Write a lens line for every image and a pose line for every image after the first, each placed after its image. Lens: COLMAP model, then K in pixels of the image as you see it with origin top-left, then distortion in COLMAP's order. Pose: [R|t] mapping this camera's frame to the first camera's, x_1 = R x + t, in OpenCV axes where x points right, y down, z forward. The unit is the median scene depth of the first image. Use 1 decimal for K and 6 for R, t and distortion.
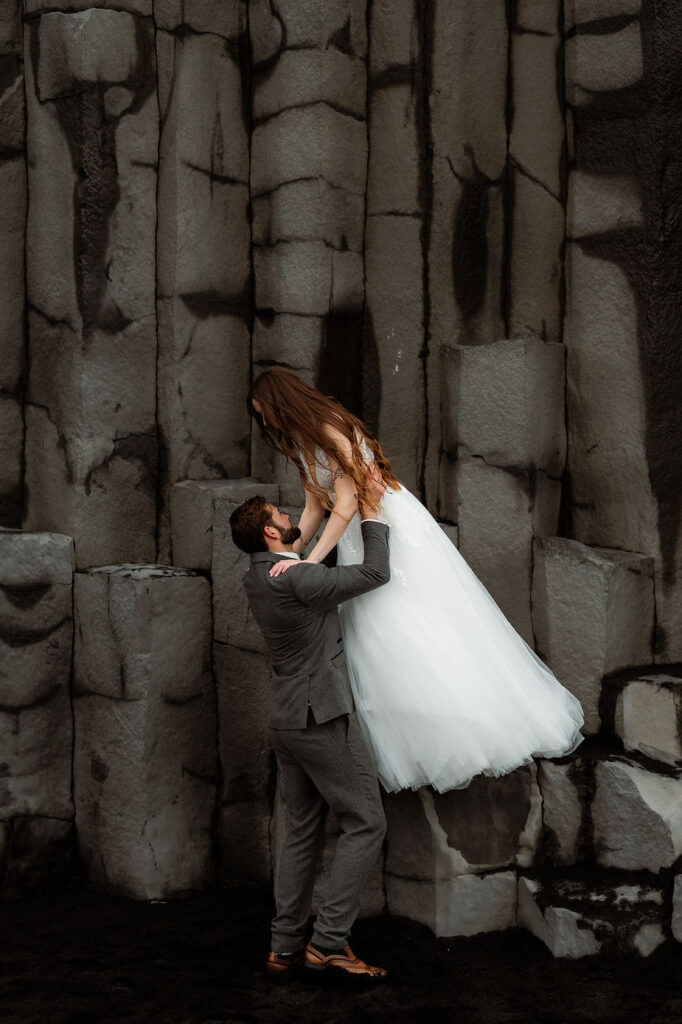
lens RADIAL K [[1542.5, 0, 341.0], [0, 1542.5, 512.0], [0, 0, 1]] dist [-0.007438, 0.033630]
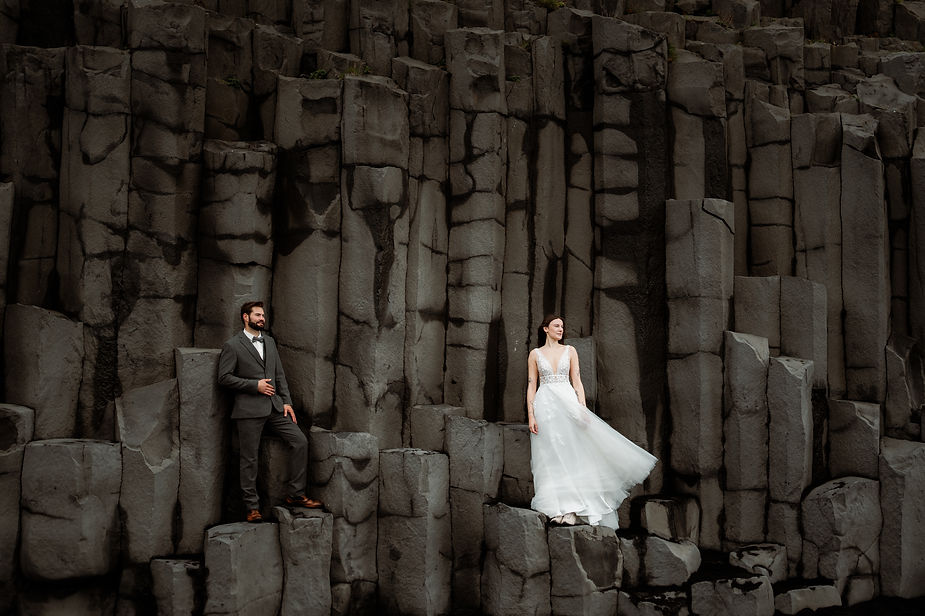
lens RADIAL K [[1286.7, 0, 462.2], [0, 1286.7, 296.3], [0, 0, 1]] dist [-0.007321, 0.122399]
pose [[0.942189, 0.033677, 0.333384, -0.603947], [0.001614, 0.994469, -0.105017, 0.013620], [-0.335077, 0.099484, 0.936924, -0.556647]]
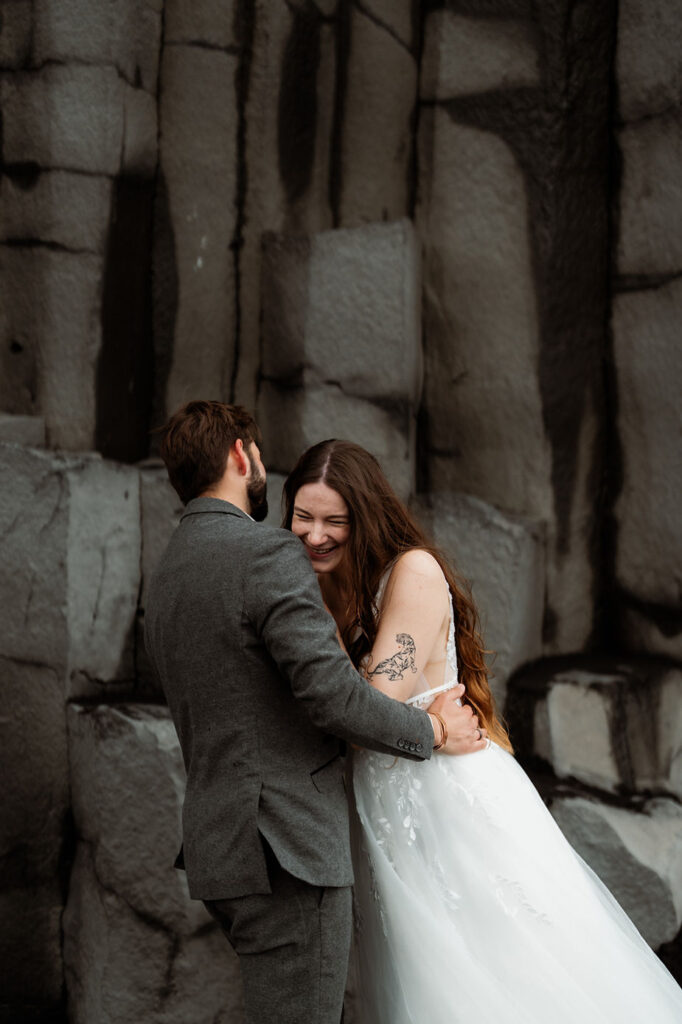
lens RADIAL K [[1424.5, 0, 341.0], [0, 1424.5, 512.0], [0, 0, 1]] dist [-0.007321, 0.122399]
pose [[0.937435, -0.005985, 0.348110, -0.140625], [-0.001647, 0.999765, 0.021625, 0.010347], [-0.348158, -0.020846, 0.937204, 0.357533]]
